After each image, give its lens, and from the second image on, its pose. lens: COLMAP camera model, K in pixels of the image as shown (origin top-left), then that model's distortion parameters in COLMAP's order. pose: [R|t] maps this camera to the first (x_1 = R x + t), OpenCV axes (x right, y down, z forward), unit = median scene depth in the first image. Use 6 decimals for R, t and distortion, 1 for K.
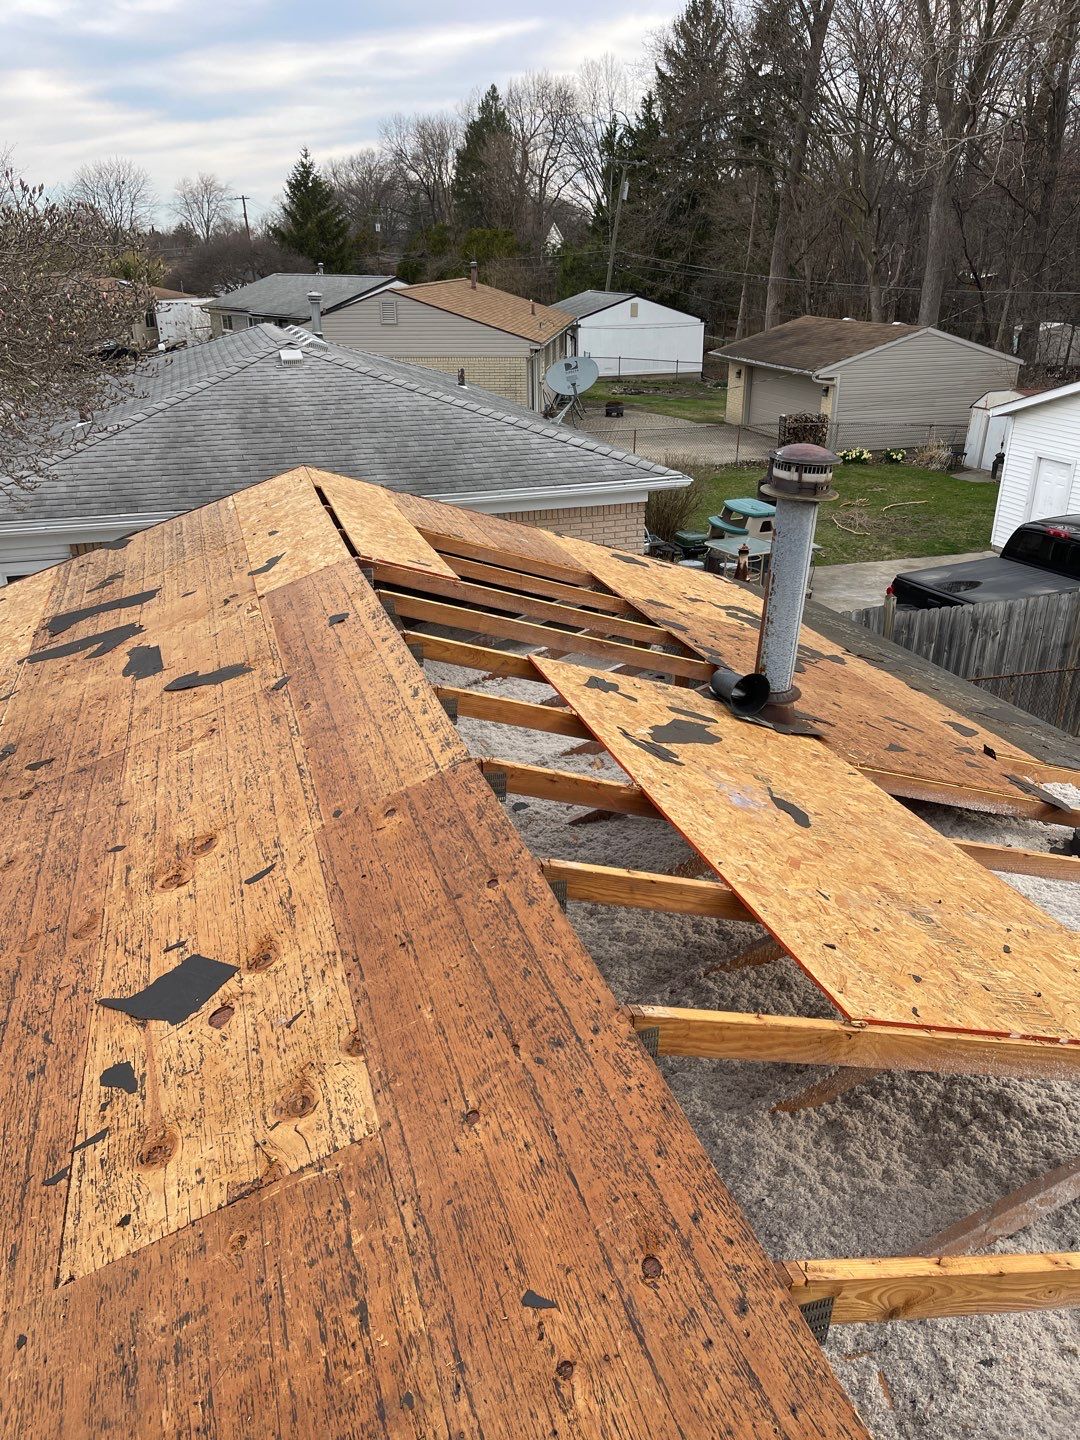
lens RADIAL K [[1095.2, 0, 530.2], [0, 1095.2, 722.4], [0, 0, 1]] dist [0.050570, -0.062057]
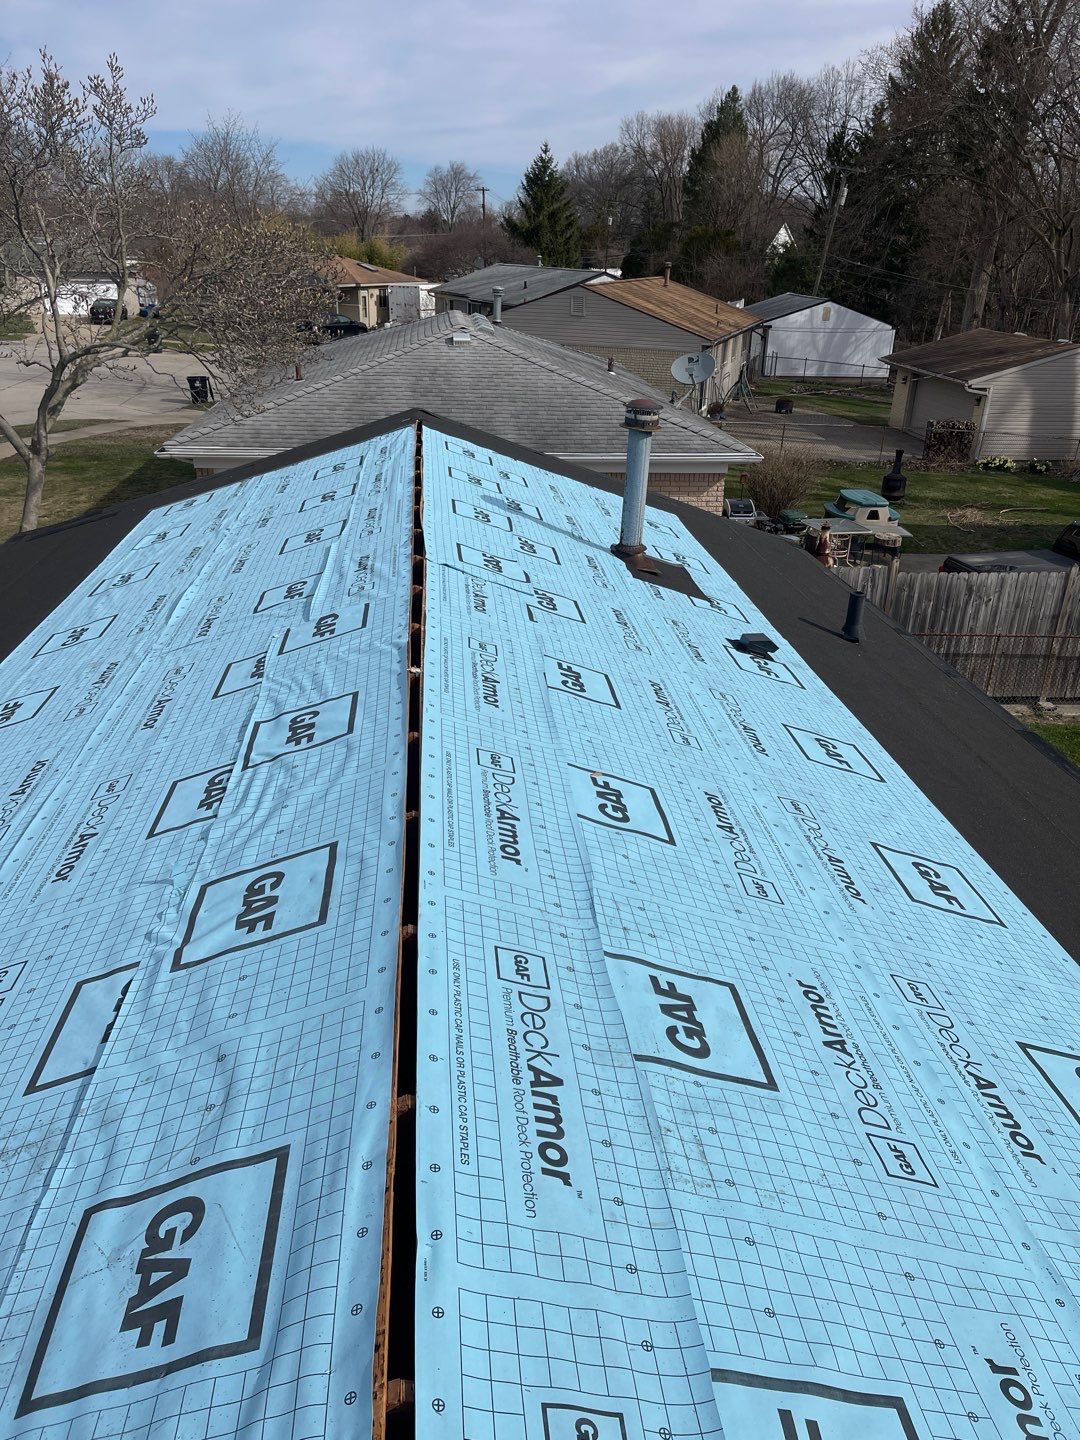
lens RADIAL K [[1080.1, 0, 548.5], [0, 1080.1, 732.5], [0, 0, 1]] dist [0.050625, -0.065682]
pose [[0.982360, 0.111595, -0.150052, 0.146793], [-0.108829, 0.993706, 0.026548, 0.088416], [0.152070, -0.009750, 0.988322, -0.266171]]
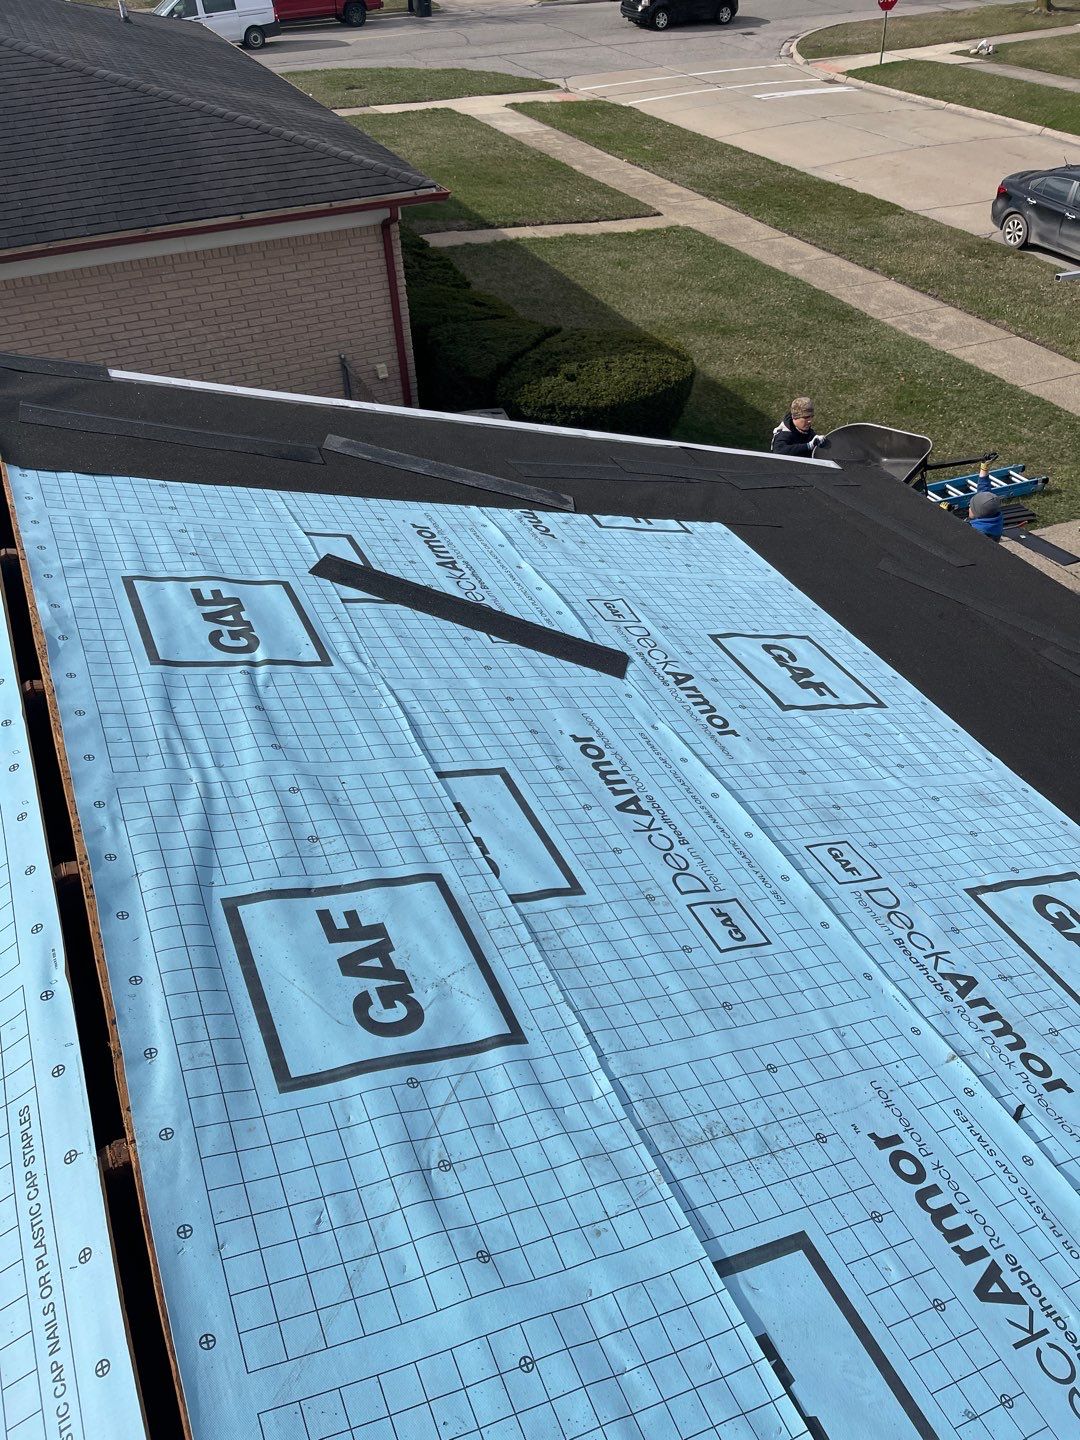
lens RADIAL K [[1083.0, 0, 551.9], [0, 1083.0, 723.0], [0, 0, 1]] dist [0.066574, -0.097431]
pose [[-0.987975, 0.121808, -0.095228, 0.060323], [-0.029362, 0.456889, 0.889039, 0.020672], [0.151801, 0.881144, -0.447818, -0.073476]]
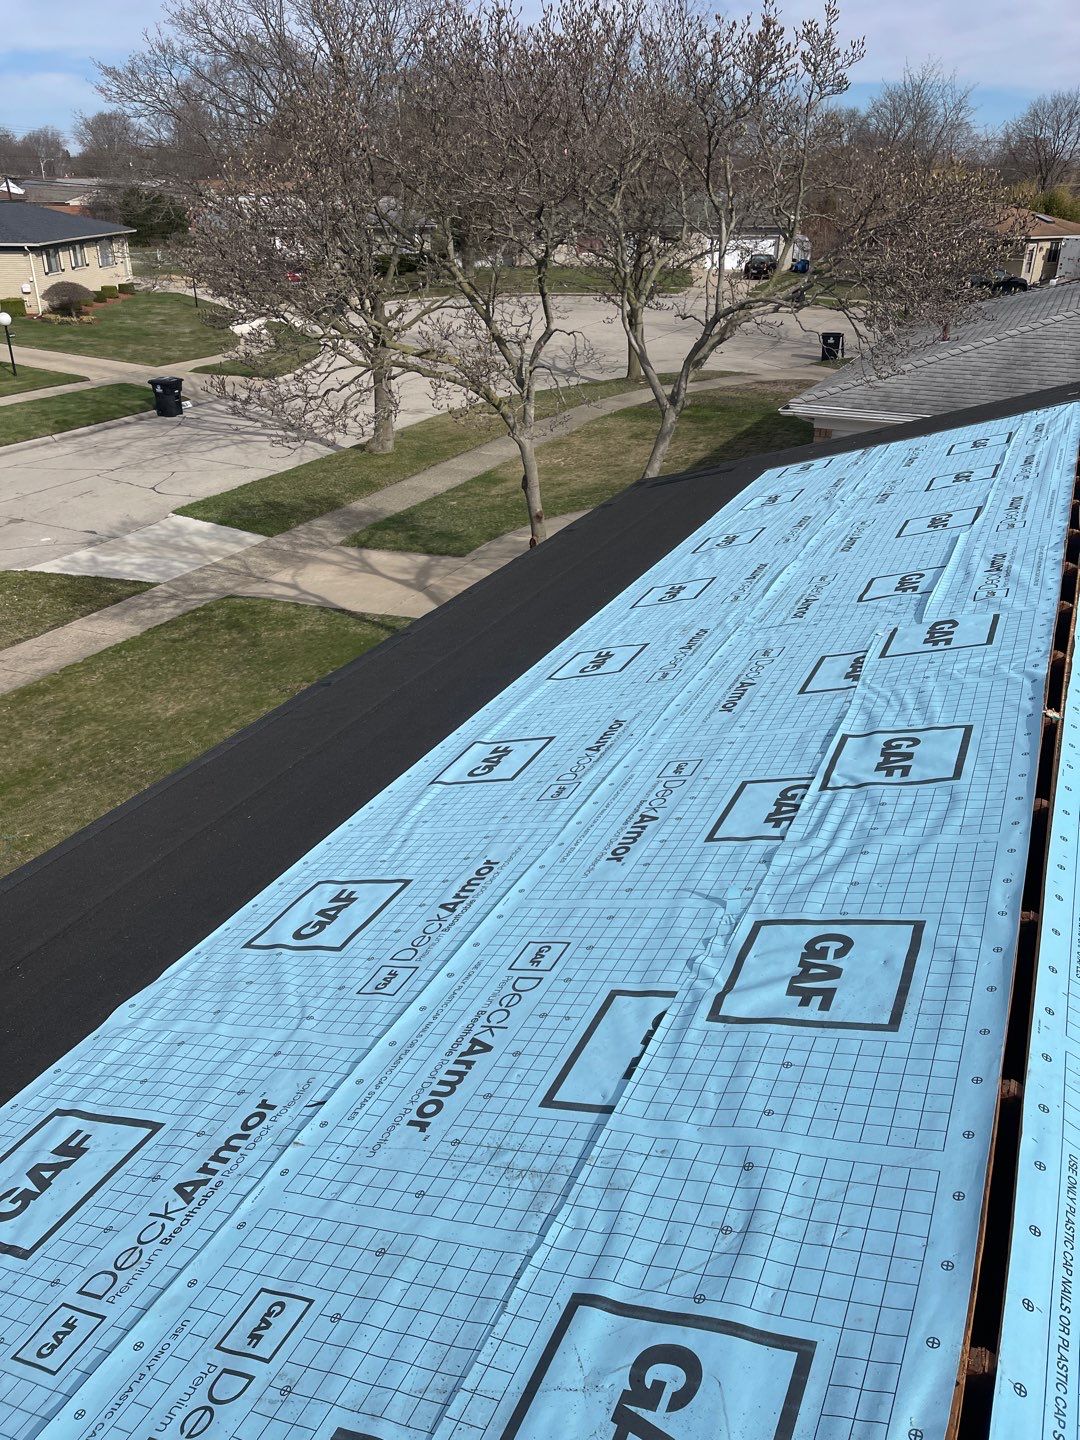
lens RADIAL K [[1084.9, 0, 533.8], [0, 1084.9, 720.2], [0, 0, 1]] dist [0.061121, -0.083570]
pose [[0.743573, 0.311425, -0.591704, 0.117644], [-0.277913, 0.948802, 0.150129, 0.078168], [0.608164, 0.052810, 0.792053, -0.235098]]
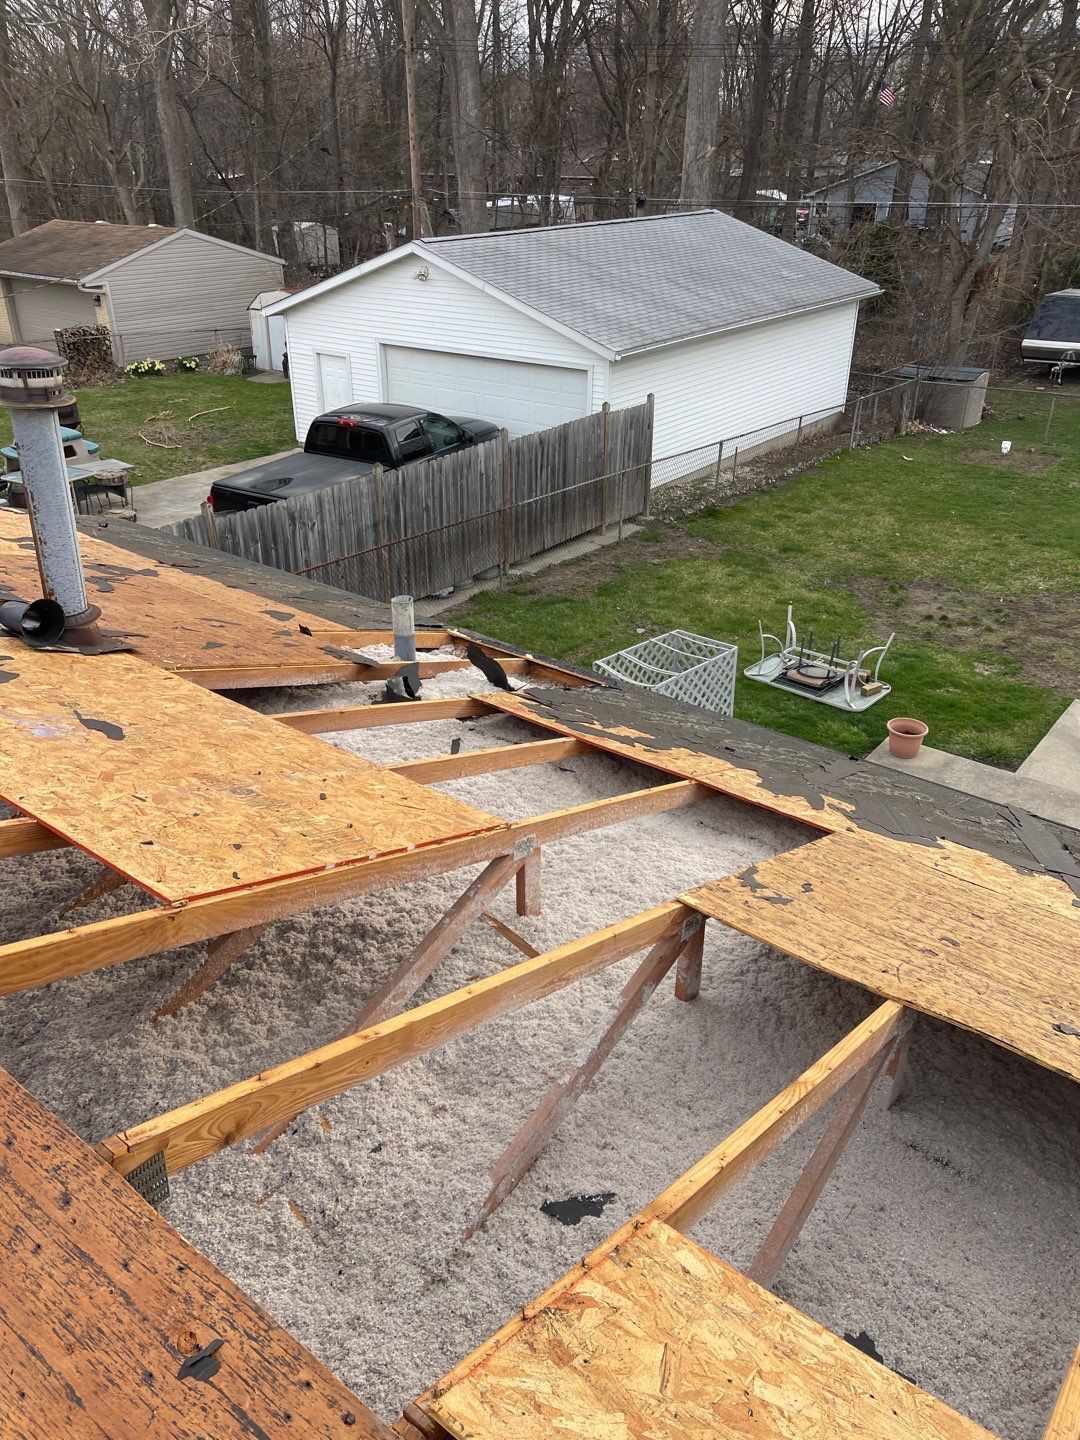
lens RADIAL K [[1095.2, 0, 530.2], [0, 1095.2, 722.4], [0, 0, 1]] dist [0.050570, -0.062057]
pose [[0.826748, -0.256560, 0.500664, 0.018542], [0.218948, 0.966528, 0.133738, 0.008283], [-0.518217, -0.000948, 0.855249, -0.009865]]
